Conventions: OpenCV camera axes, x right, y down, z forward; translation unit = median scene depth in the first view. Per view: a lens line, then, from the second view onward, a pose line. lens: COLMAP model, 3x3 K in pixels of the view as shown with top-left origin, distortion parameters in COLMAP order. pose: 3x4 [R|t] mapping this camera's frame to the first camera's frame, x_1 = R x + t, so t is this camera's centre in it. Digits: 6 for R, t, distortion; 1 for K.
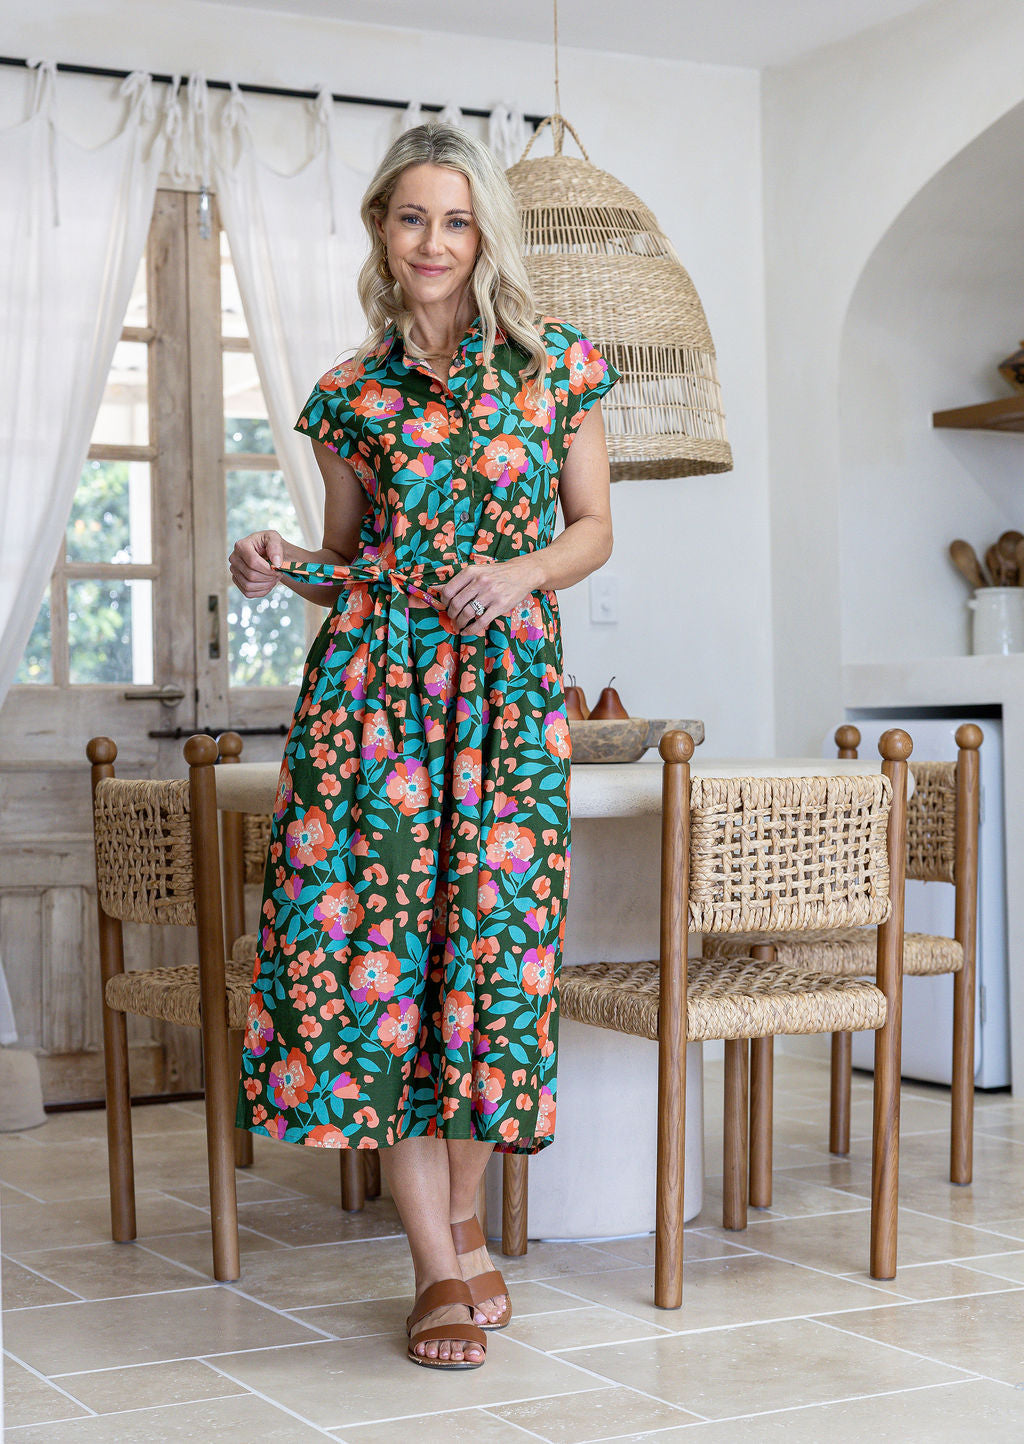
lens RADIAL K [[2831.8, 0, 552.8], [0, 2831.8, 717.8], [0, 0, 1]] dist [0.014456, -0.102506]
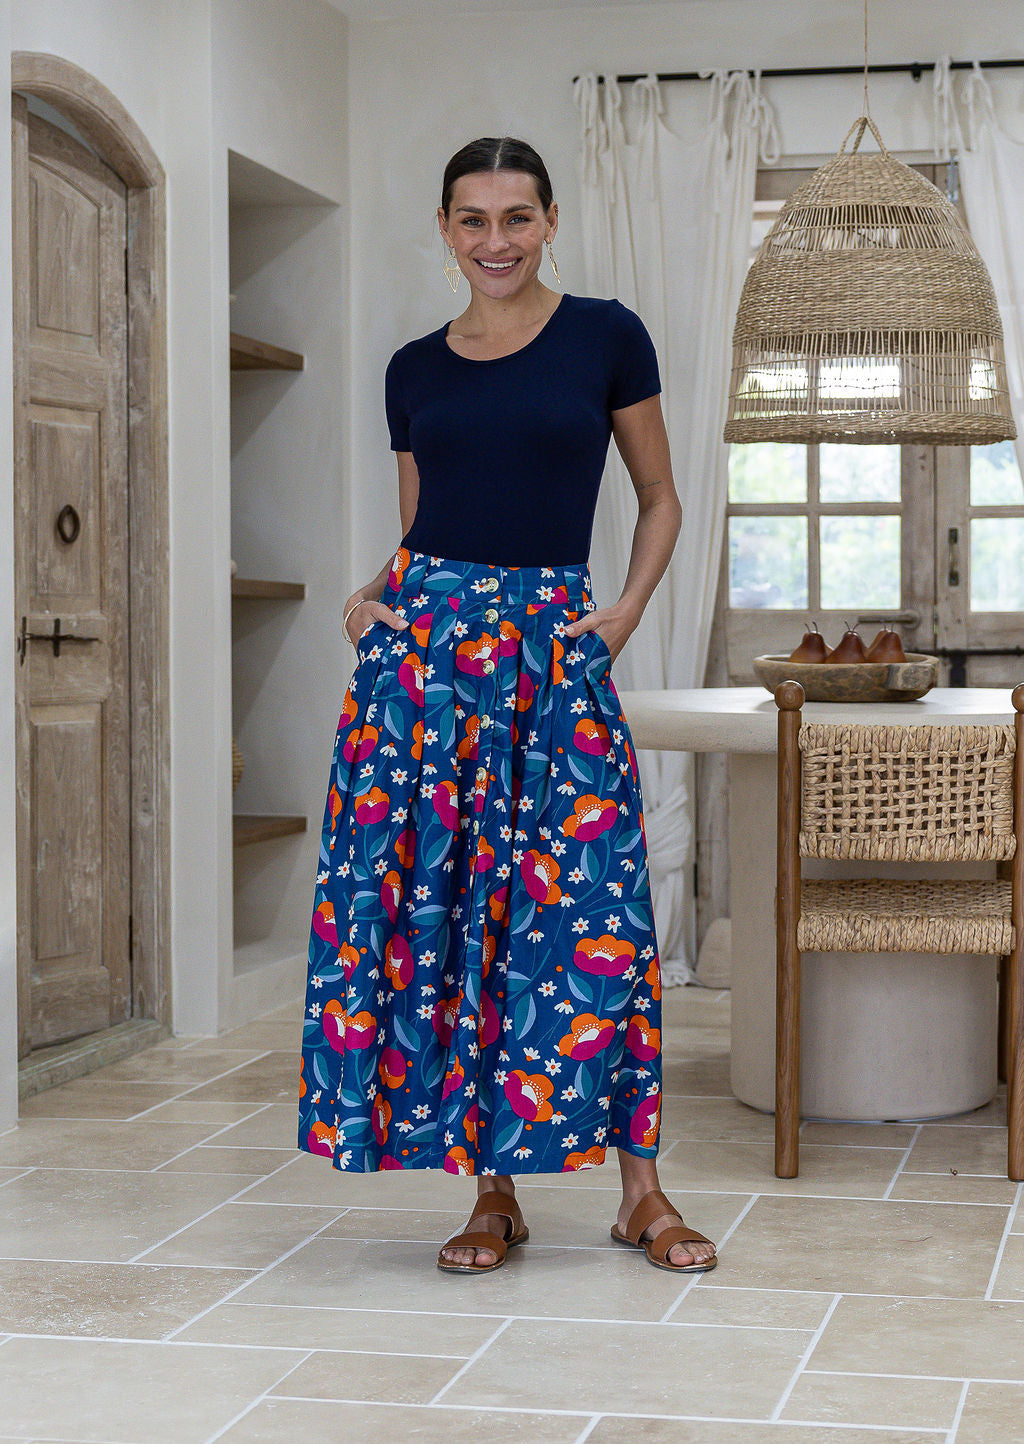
lens RADIAL K [[2950.6, 0, 645.8], [0, 2950.6, 721.4], [0, 0, 1]] dist [-0.002400, -0.123184]
pose [[0.801390, 0.035142, -0.597108, 0.637582], [-0.004141, 0.998575, 0.053212, -0.038658], [0.598127, -0.040171, 0.800394, 0.000027]]
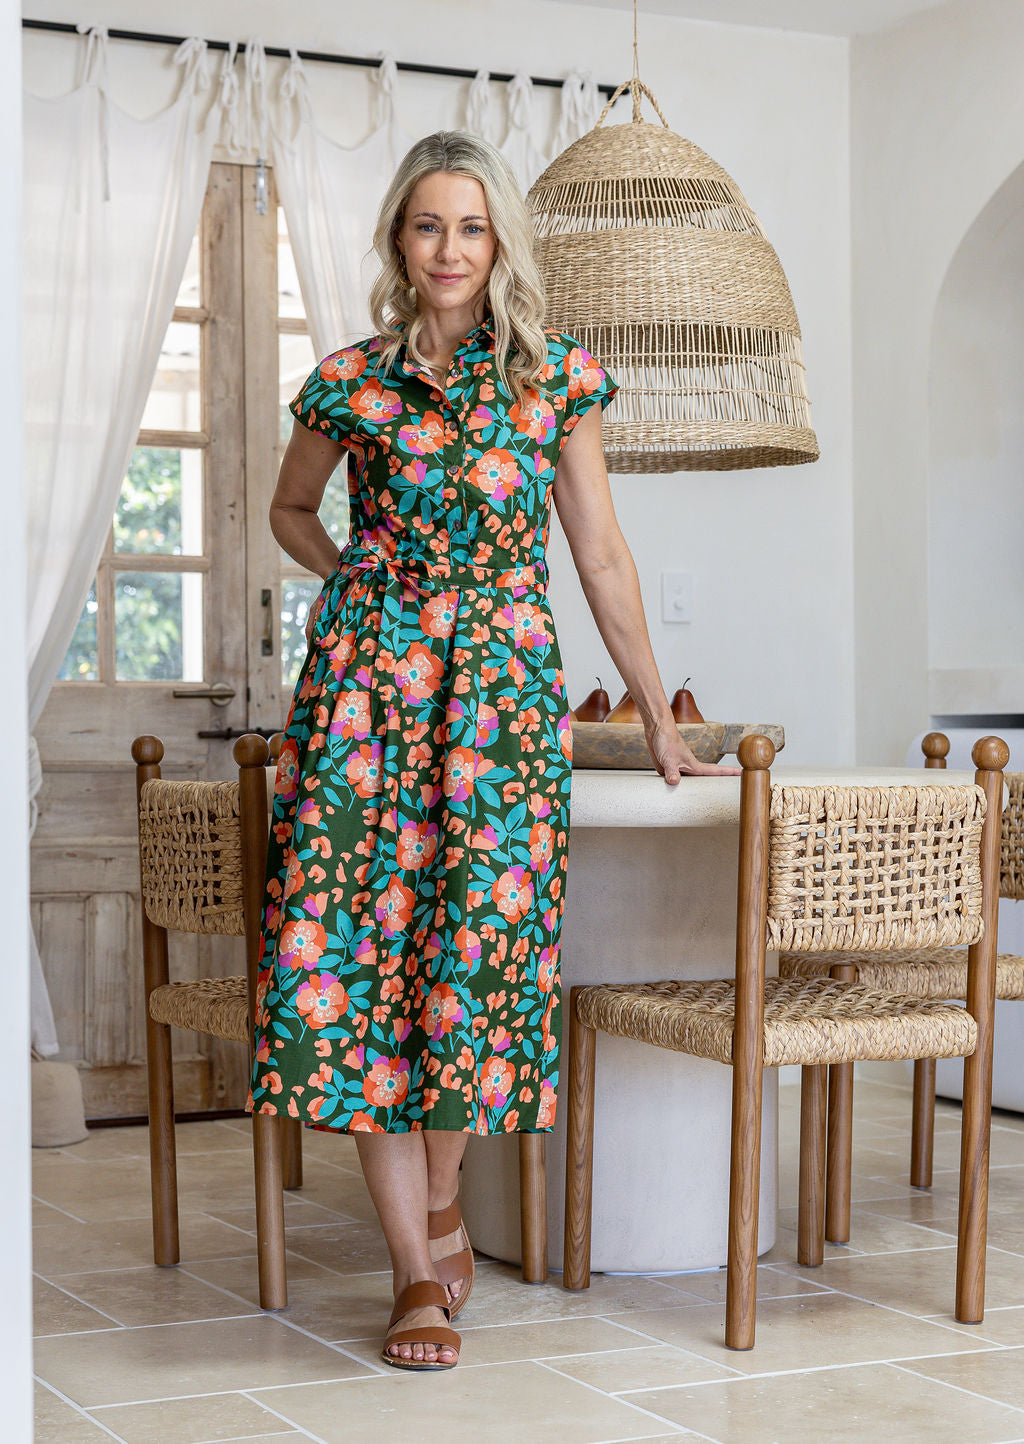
lens RADIAL K [[2926.0, 0, 472.4], [0, 2926.0, 767.8], [0, 0, 1]] dist [0.031494, -0.205787]
pose [[0.998743, 0.011638, -0.048752, -0.002501], [-0.010912, 0.999826, 0.015120, 0.001484], [0.048920, -0.014569, 0.998696, 0.024326]]
